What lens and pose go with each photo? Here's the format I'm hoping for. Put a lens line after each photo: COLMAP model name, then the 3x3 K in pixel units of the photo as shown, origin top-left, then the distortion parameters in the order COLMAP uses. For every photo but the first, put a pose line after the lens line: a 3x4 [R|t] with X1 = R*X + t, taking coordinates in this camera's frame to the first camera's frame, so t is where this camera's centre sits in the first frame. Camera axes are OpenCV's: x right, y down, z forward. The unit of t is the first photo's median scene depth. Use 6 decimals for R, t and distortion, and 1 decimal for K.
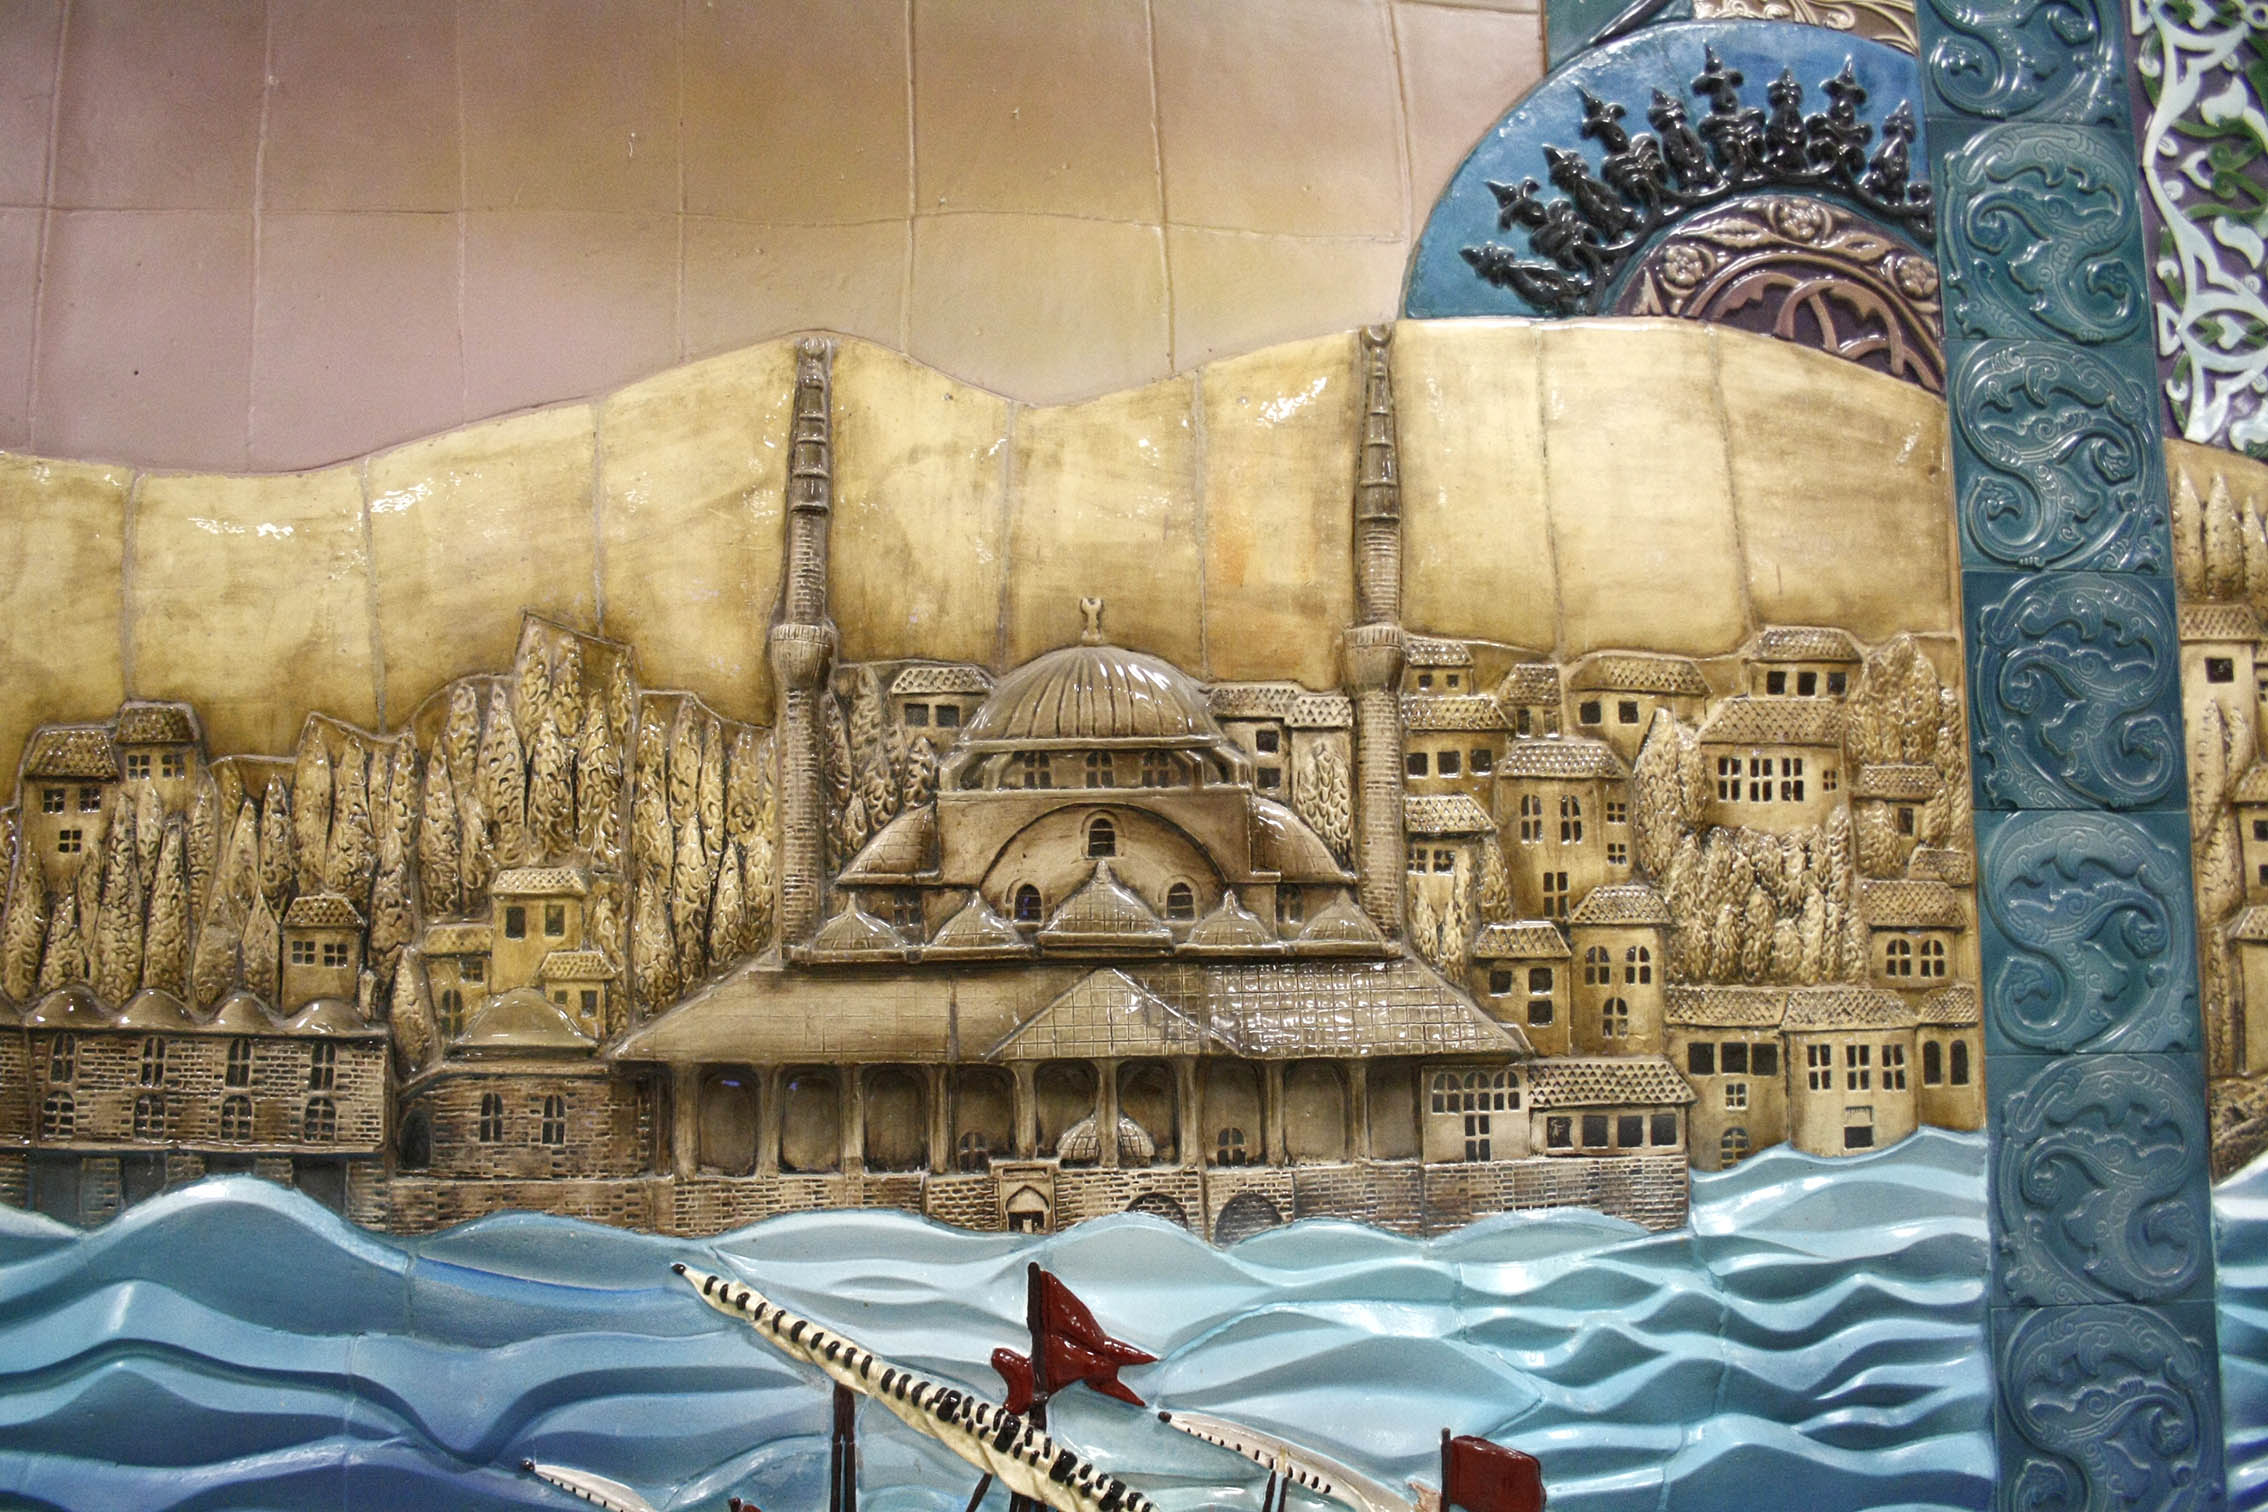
lens RADIAL K [[1950.9, 0, 1134.0], [0, 1950.9, 756.0], [0, 0, 1]] dist [-0.154705, 0.113588]
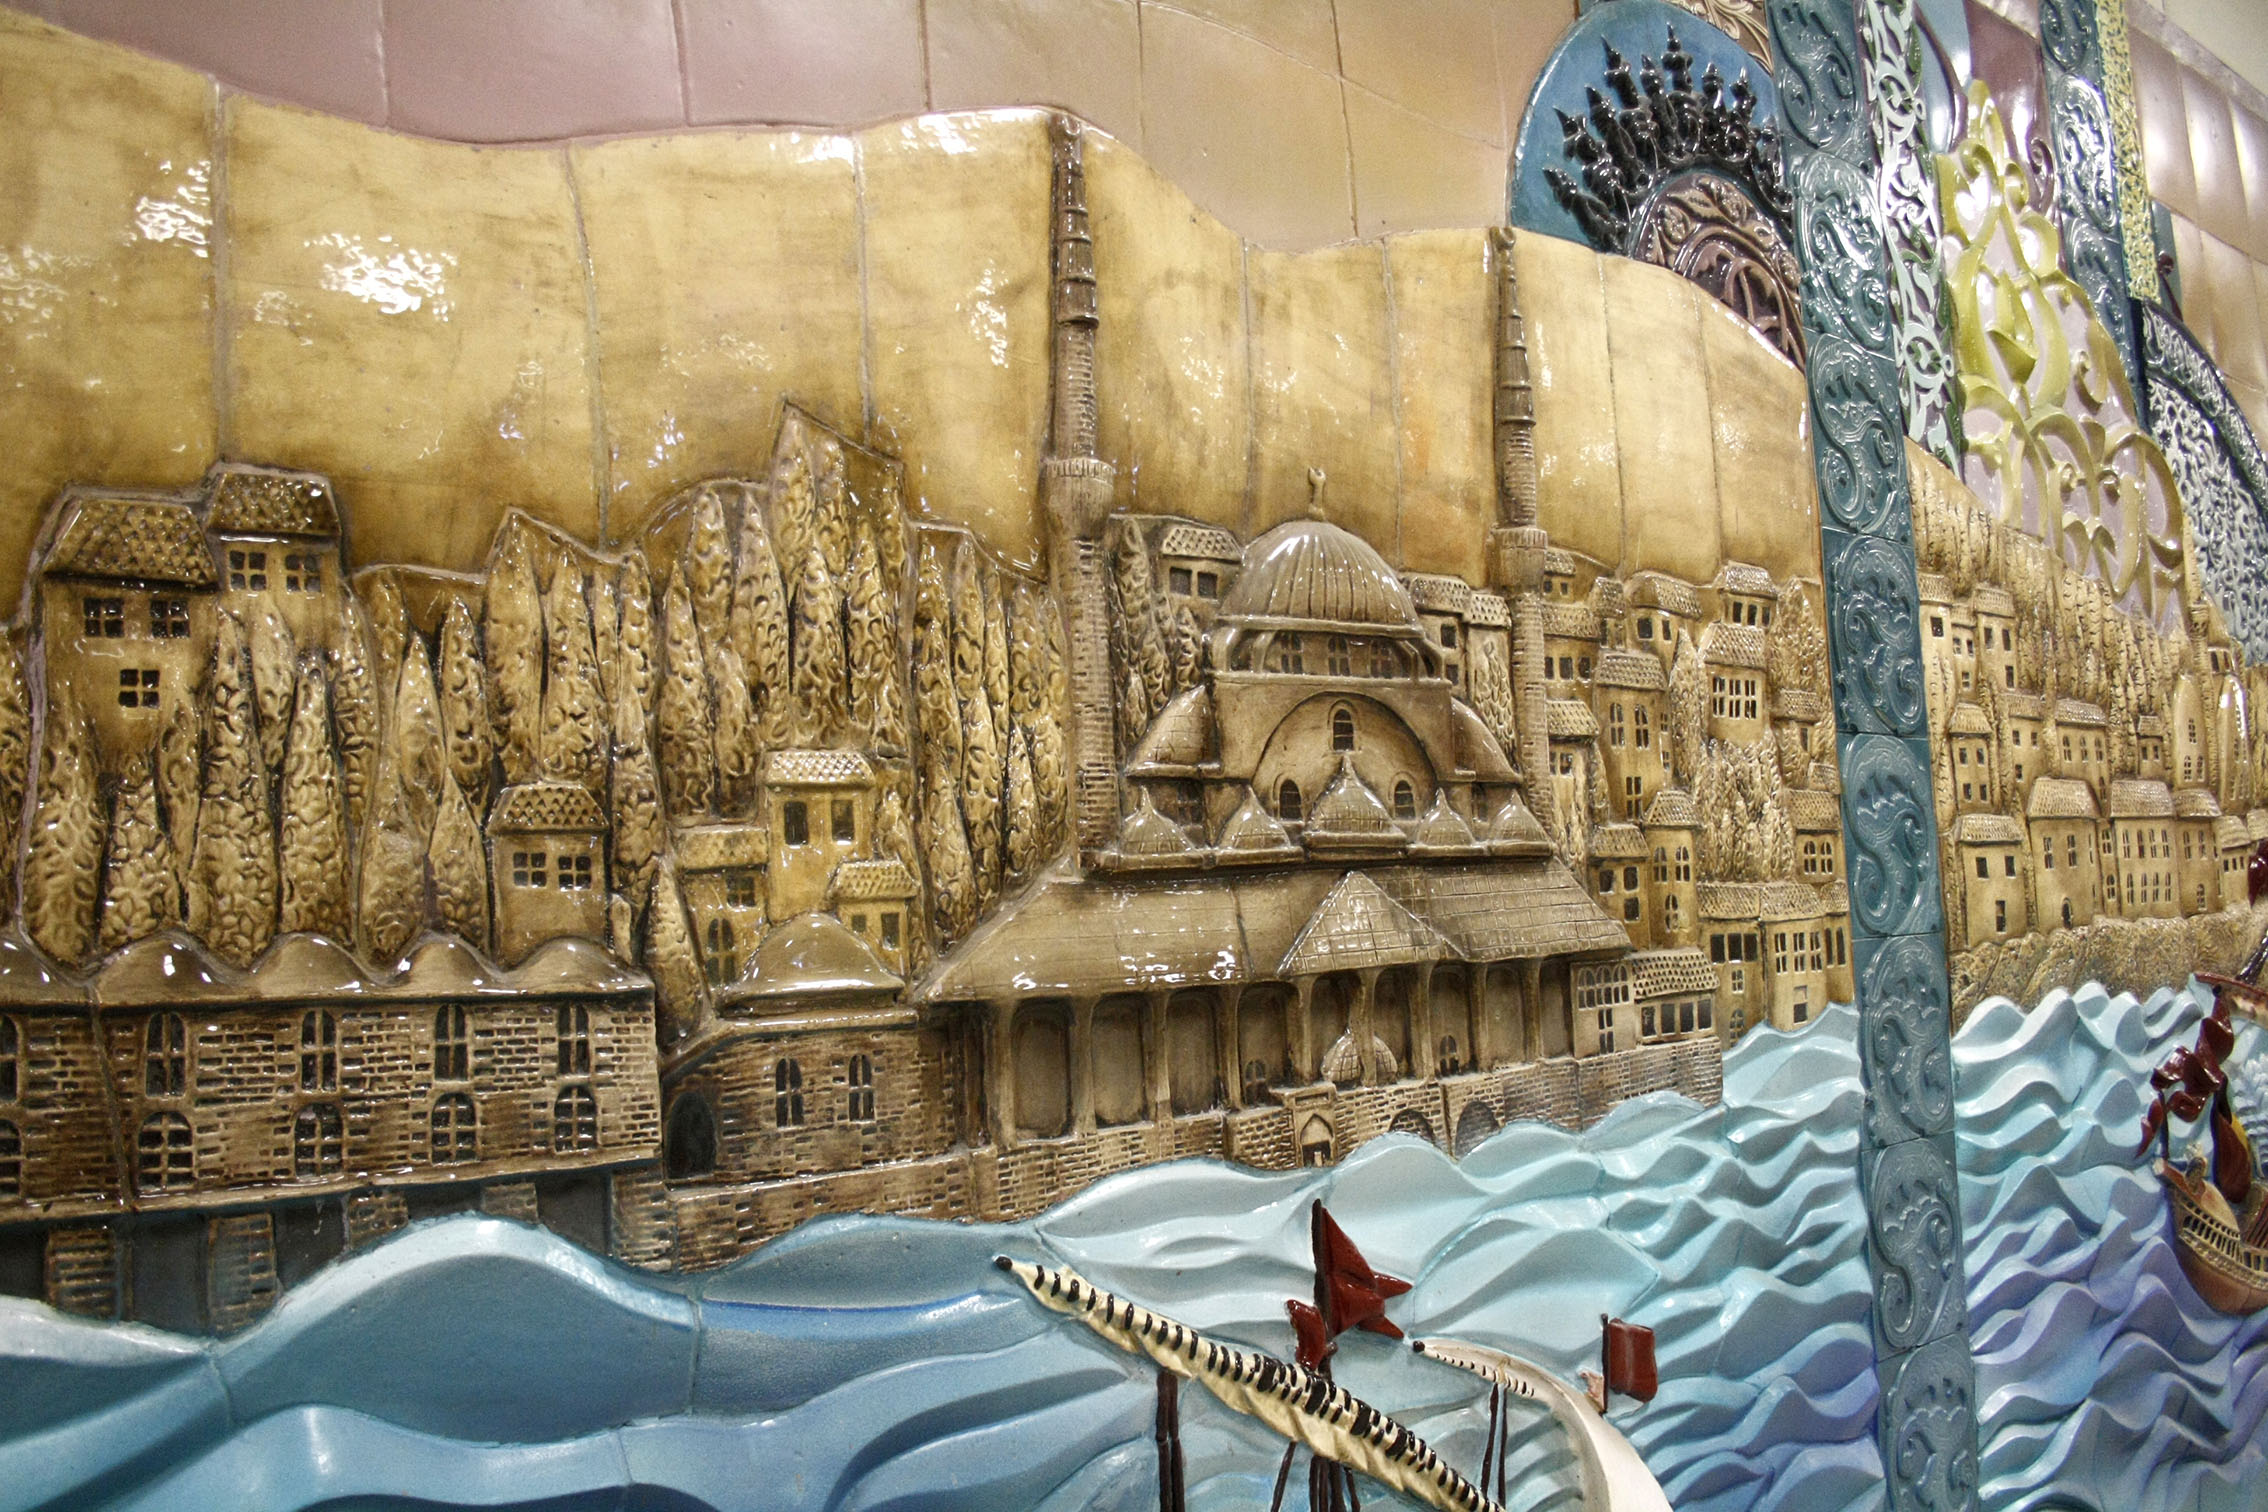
lens RADIAL K [[1950.9, 0, 1134.0], [0, 1950.9, 756.0], [0, 0, 1]] dist [-0.154705, 0.113588]
pose [[0.798827, 0.020888, 0.601198, -0.652965], [-0.033288, 0.999401, 0.009507, 0.049281], [-0.600639, -0.027607, 0.799044, 0.330872]]
